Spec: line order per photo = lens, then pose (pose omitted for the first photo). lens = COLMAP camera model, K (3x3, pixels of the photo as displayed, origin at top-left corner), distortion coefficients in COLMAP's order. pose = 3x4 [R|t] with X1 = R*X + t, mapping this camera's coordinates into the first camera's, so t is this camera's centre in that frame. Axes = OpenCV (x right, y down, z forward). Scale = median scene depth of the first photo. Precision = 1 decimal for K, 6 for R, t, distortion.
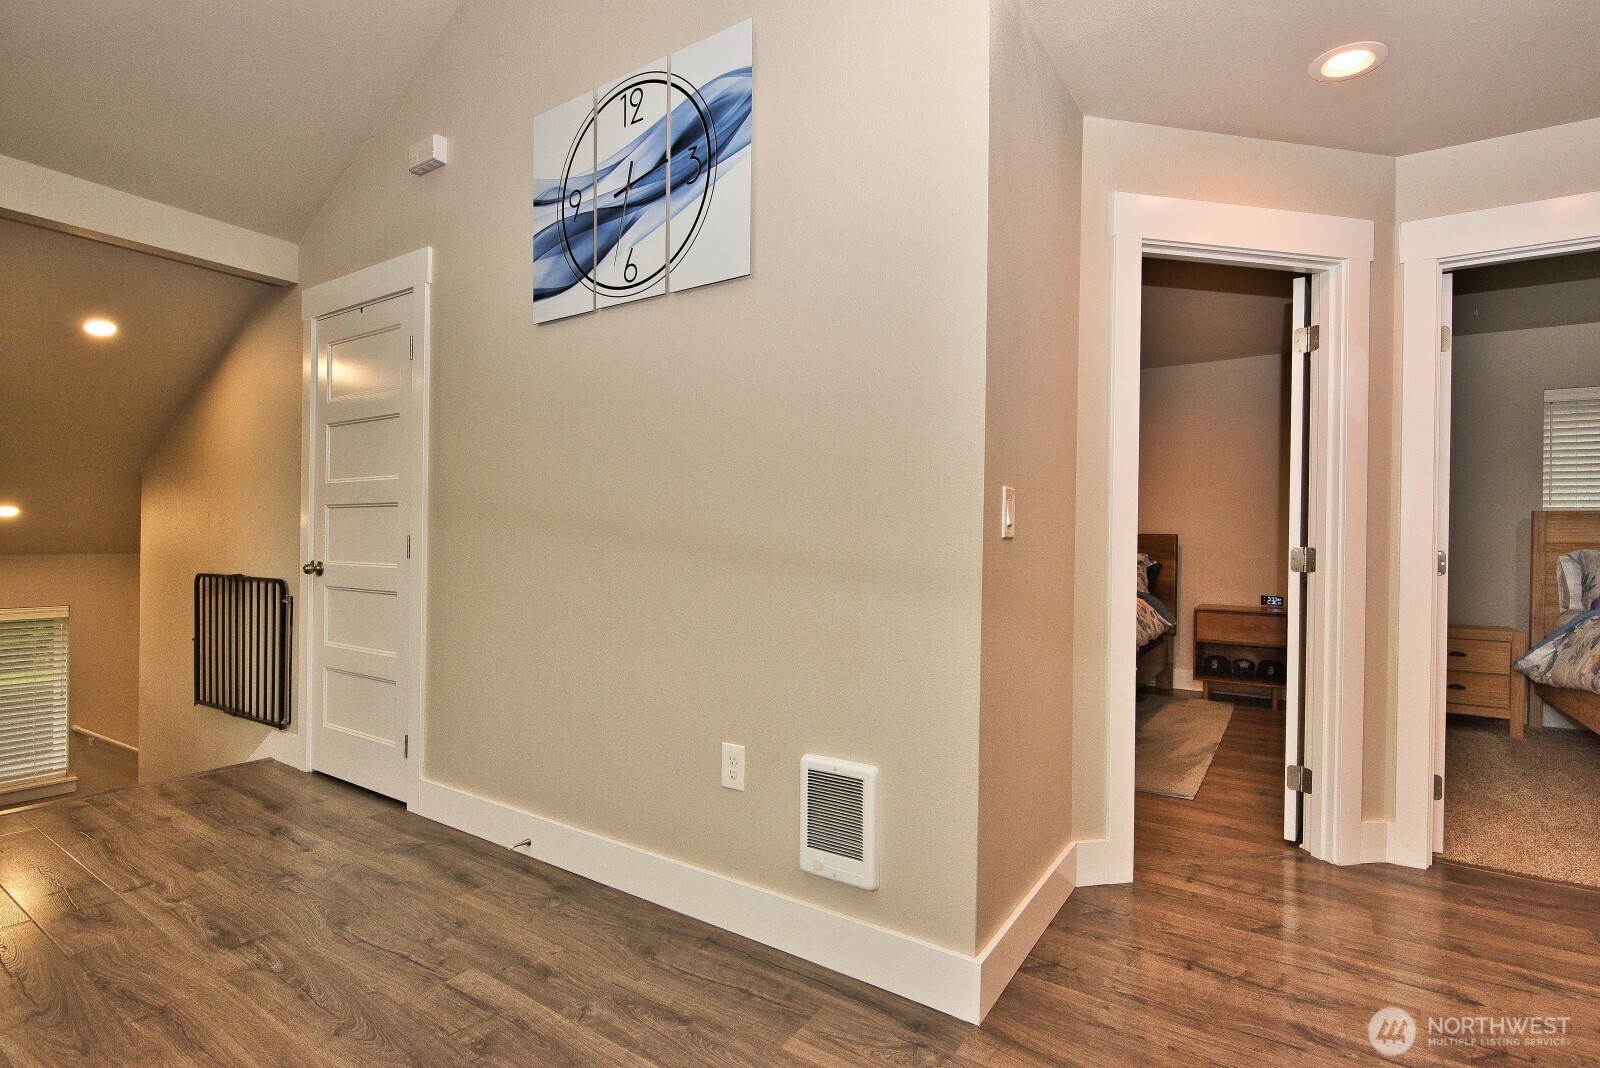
lens RADIAL K [[779.0, 0, 796.0], [0, 779.0, 537.9], [0, 0, 1]] dist [-0.003465, -0.002365]
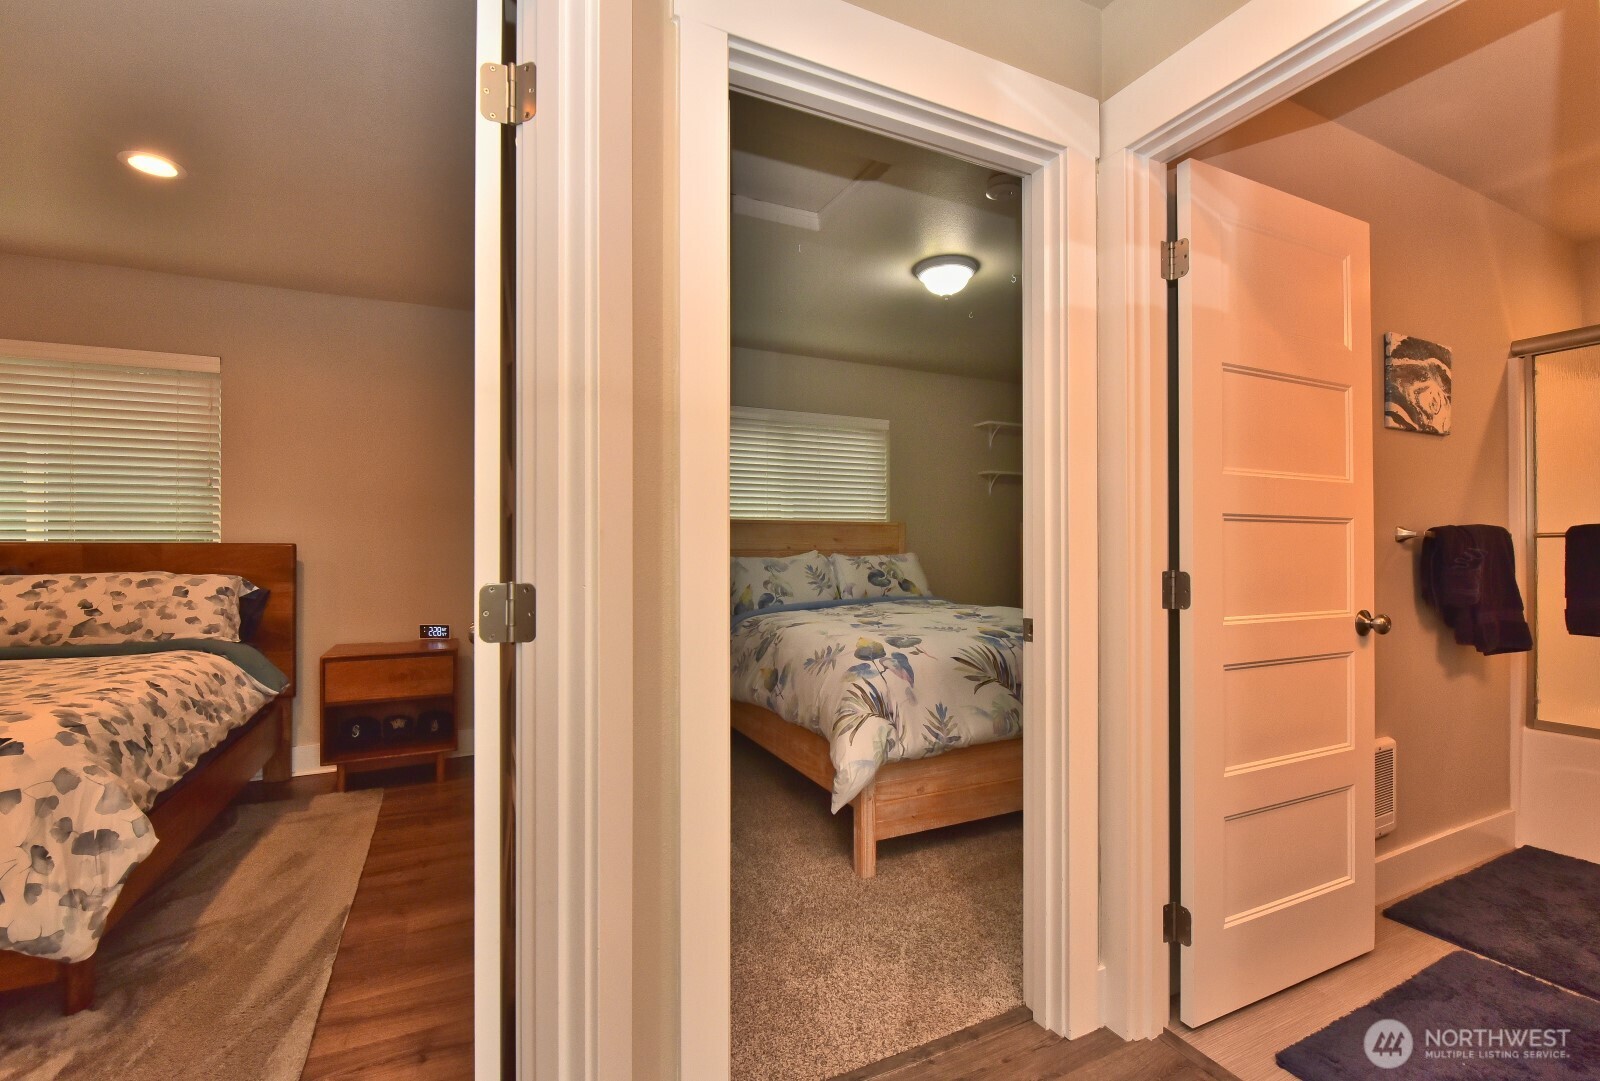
lens RADIAL K [[704.2, 0, 811.4], [0, 704.2, 546.8], [0, 0, 1]] dist [-0.011142, -0.000507]
pose [[0.503710, -0.012109, 0.863788, 0.216698], [0.008123, 0.999924, 0.009280, -0.004751], [-0.863834, 0.002342, 0.503770, 0.353517]]
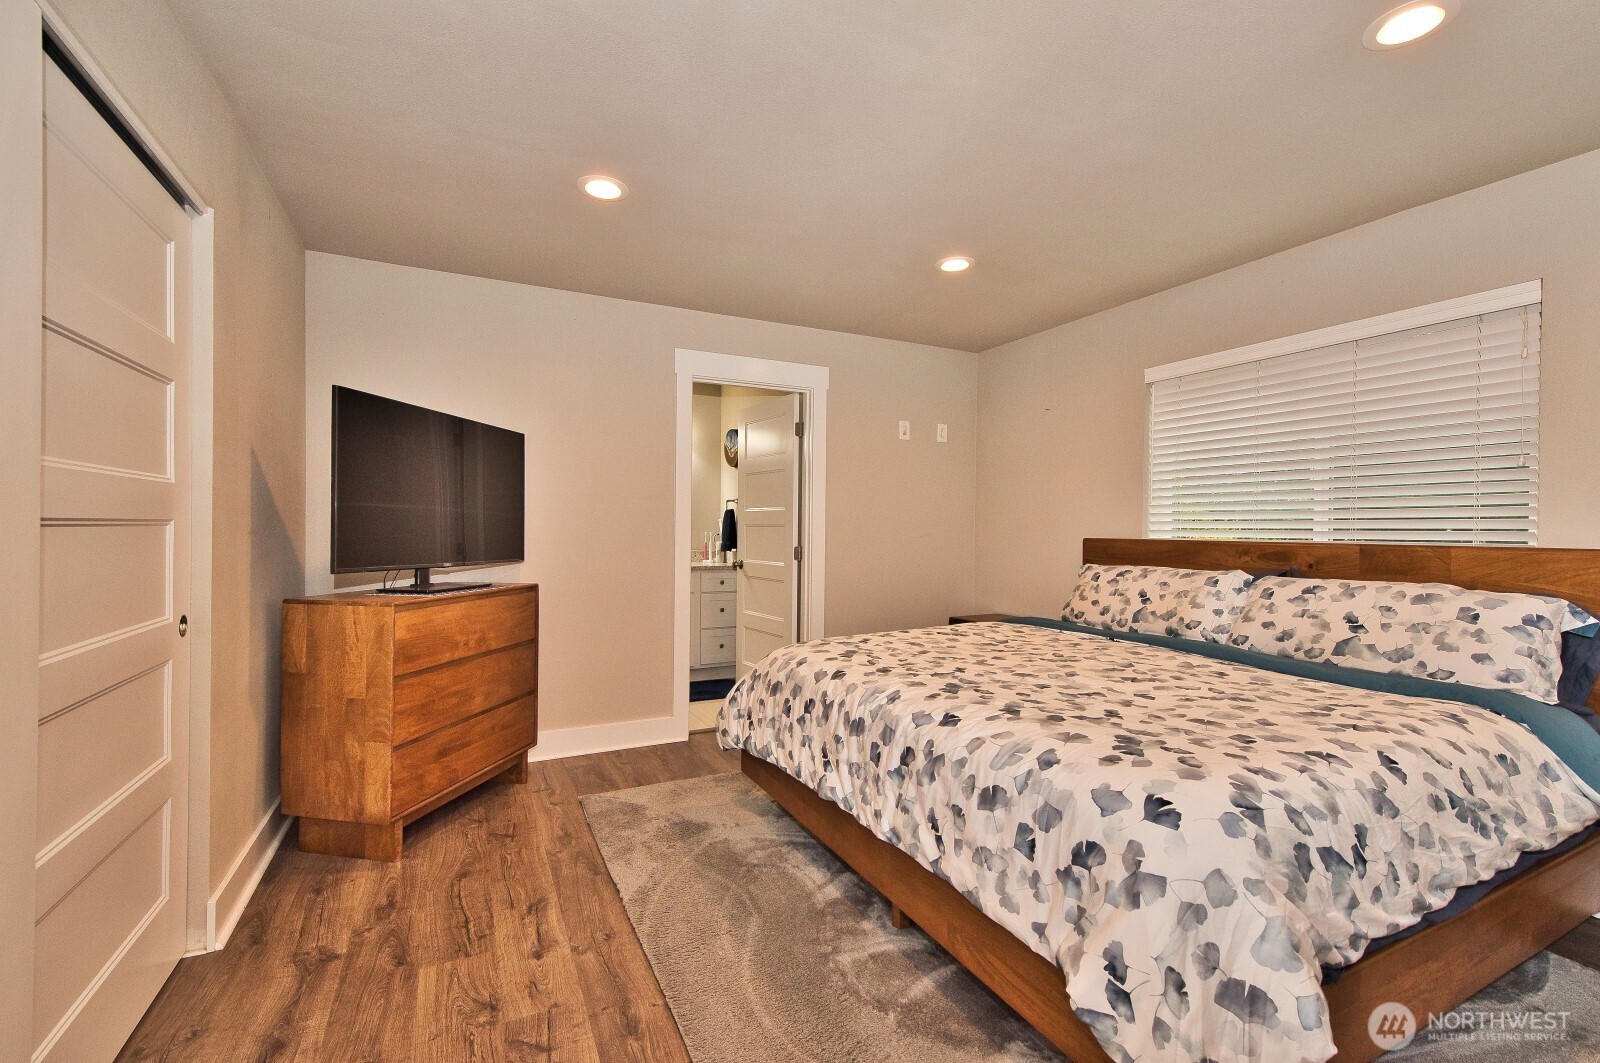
lens RADIAL K [[691.0, 0, 799.6], [0, 691.0, 531.1], [0, 0, 1]] dist [-0.008333, -0.000606]
pose [[0.868843, 0.002833, -0.495080, 0.304532], [-0.005917, 0.999972, -0.004662, -0.012442], [0.495053, 0.006980, 0.868835, 0.534305]]
